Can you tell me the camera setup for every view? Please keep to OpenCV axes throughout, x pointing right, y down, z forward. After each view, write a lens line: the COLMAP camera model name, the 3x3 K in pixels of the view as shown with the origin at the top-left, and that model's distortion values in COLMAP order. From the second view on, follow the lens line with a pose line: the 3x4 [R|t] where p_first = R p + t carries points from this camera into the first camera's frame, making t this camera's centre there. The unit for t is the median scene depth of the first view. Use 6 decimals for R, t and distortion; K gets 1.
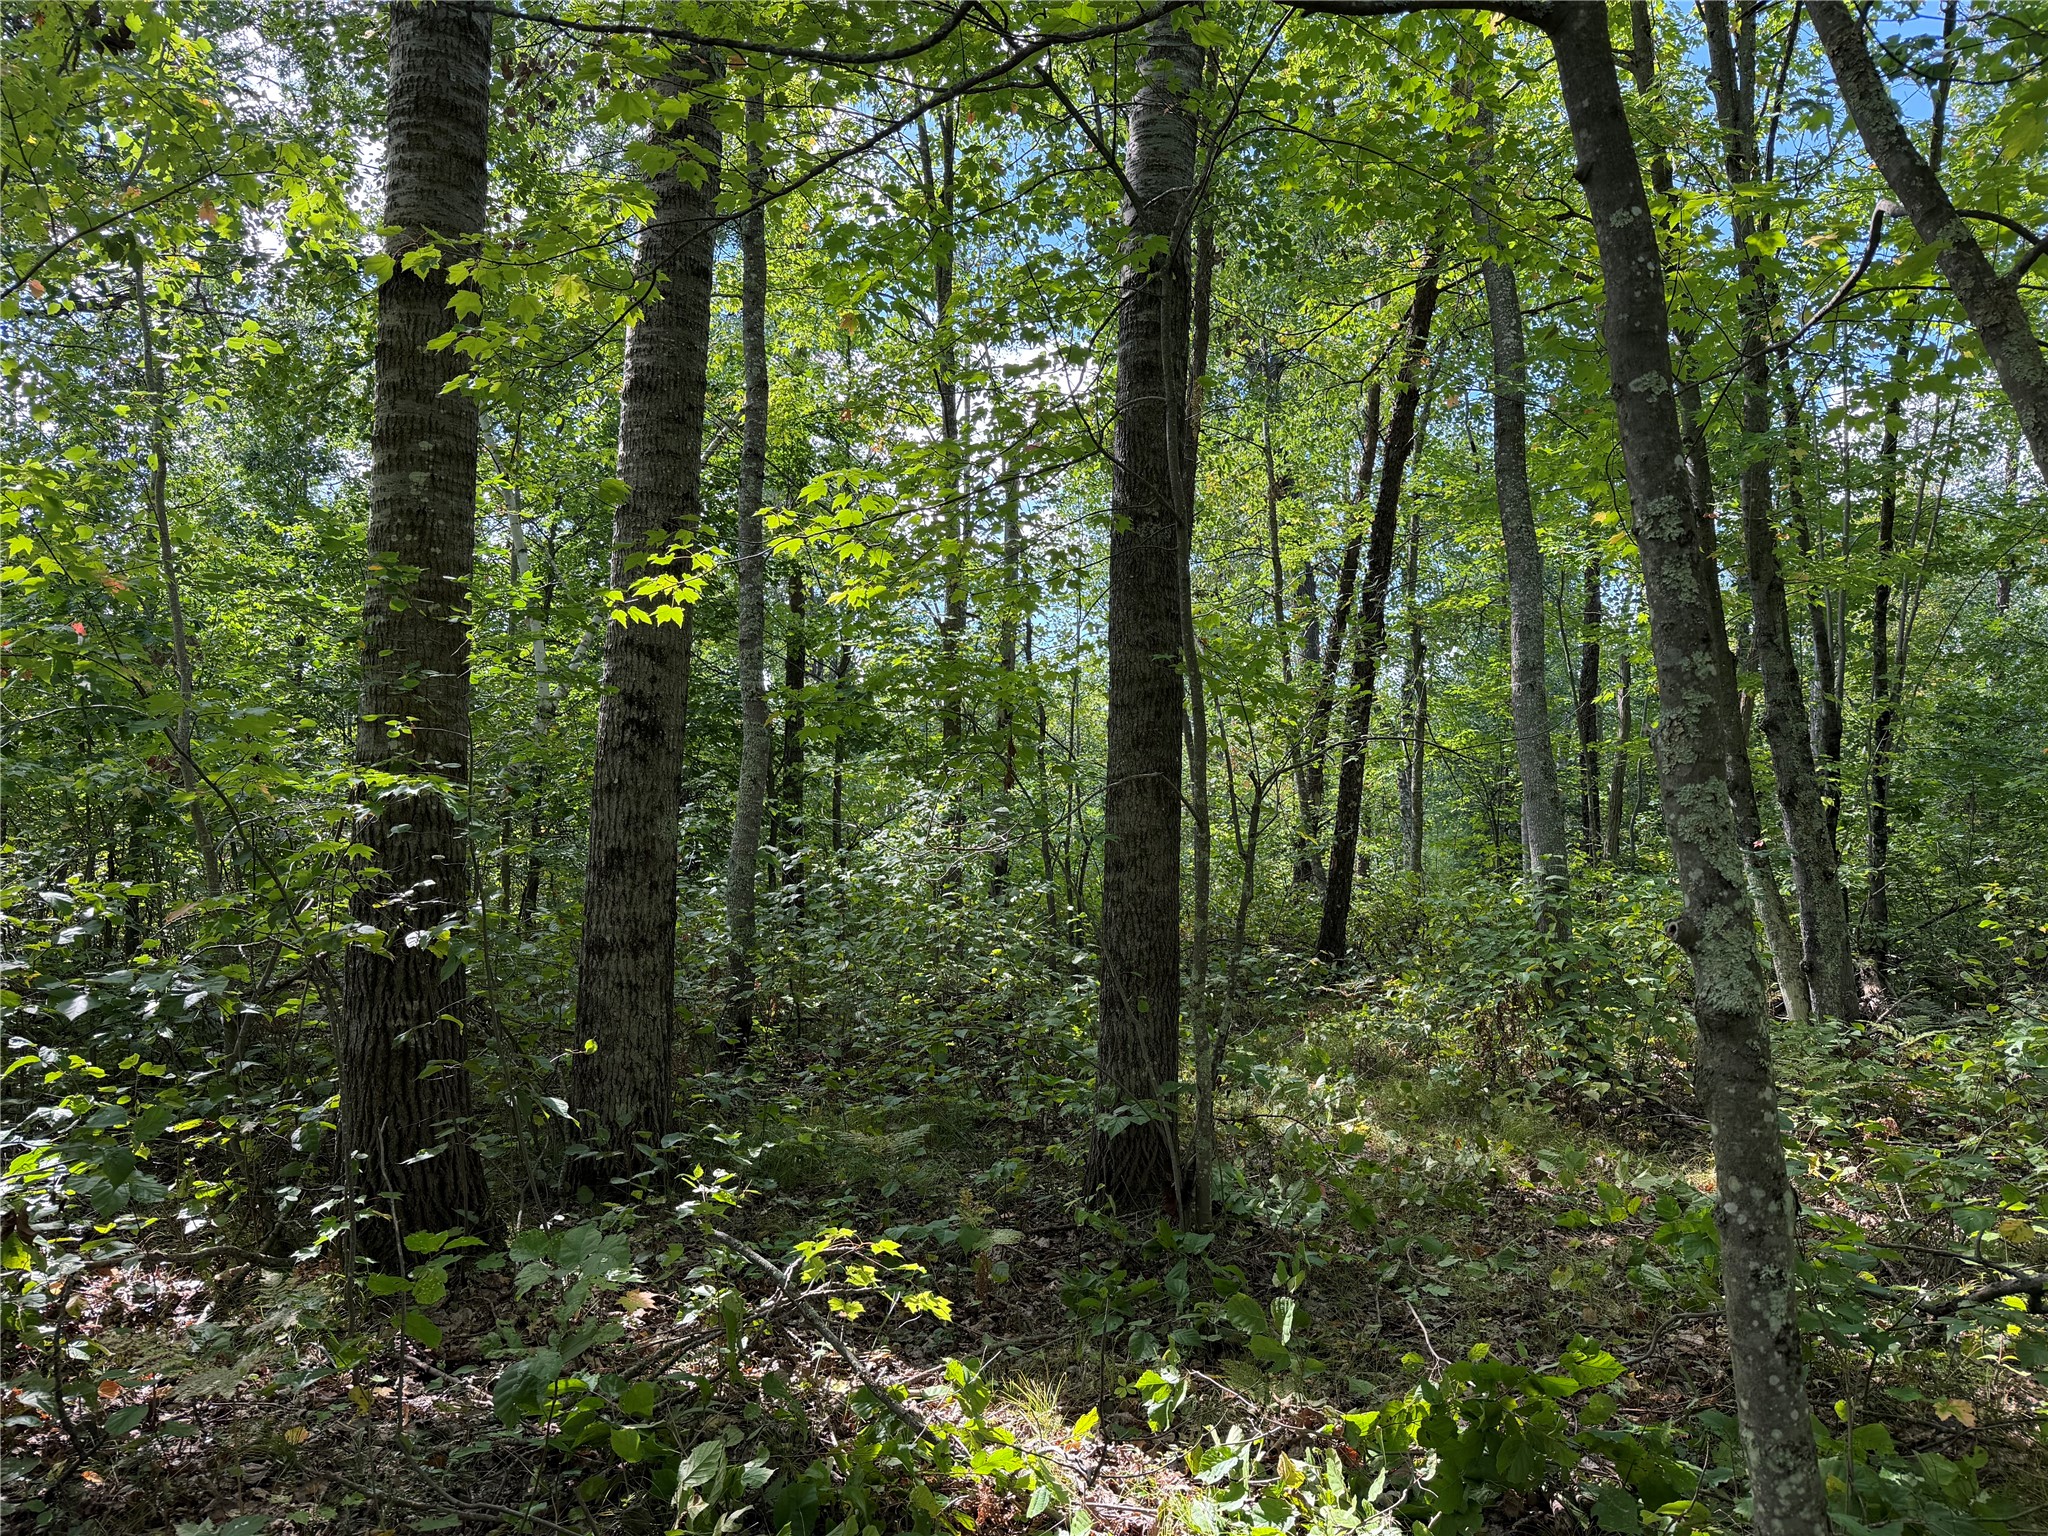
lens RADIAL K [[1159.9, 0, 1024.0], [0, 1159.9, 768.0], [0, 0, 1]] dist [0.004120, -0.000529]
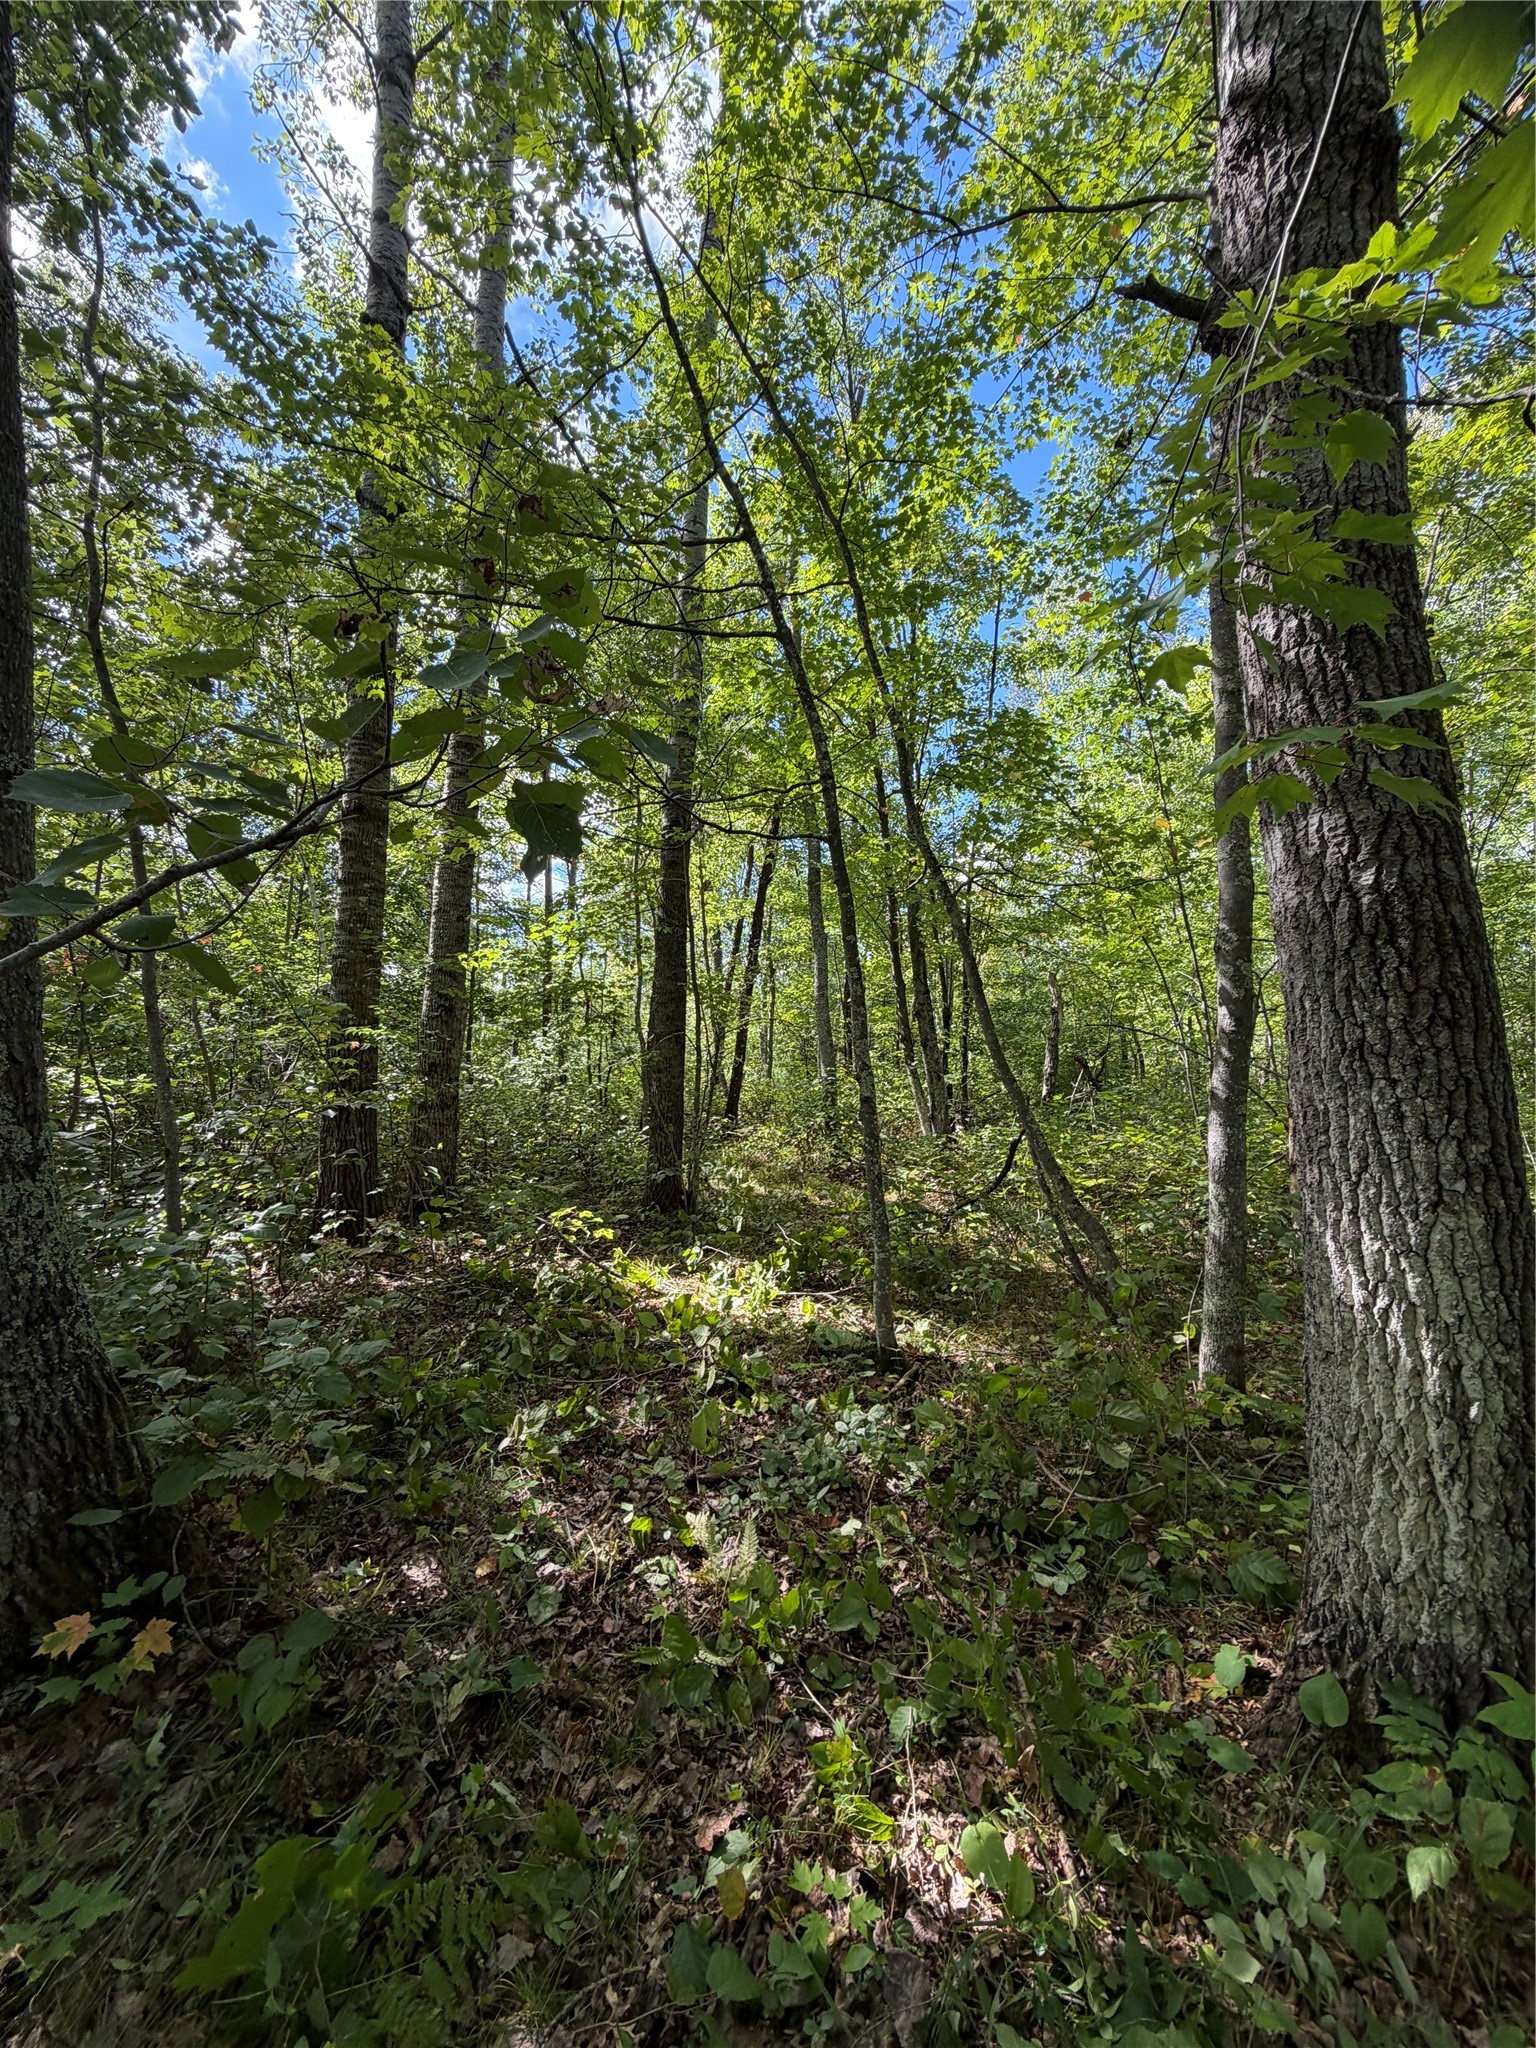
lens RADIAL K [[822.7, 0, 768.0], [0, 822.7, 1024.0], [0, 0, 1]] dist [-0.000108, -0.000005]
pose [[0.940445, 0.014376, 0.339641, -0.171050], [-0.012808, 0.999894, -0.006857, 0.003194], [-0.339703, 0.002099, 0.940530, -0.392923]]
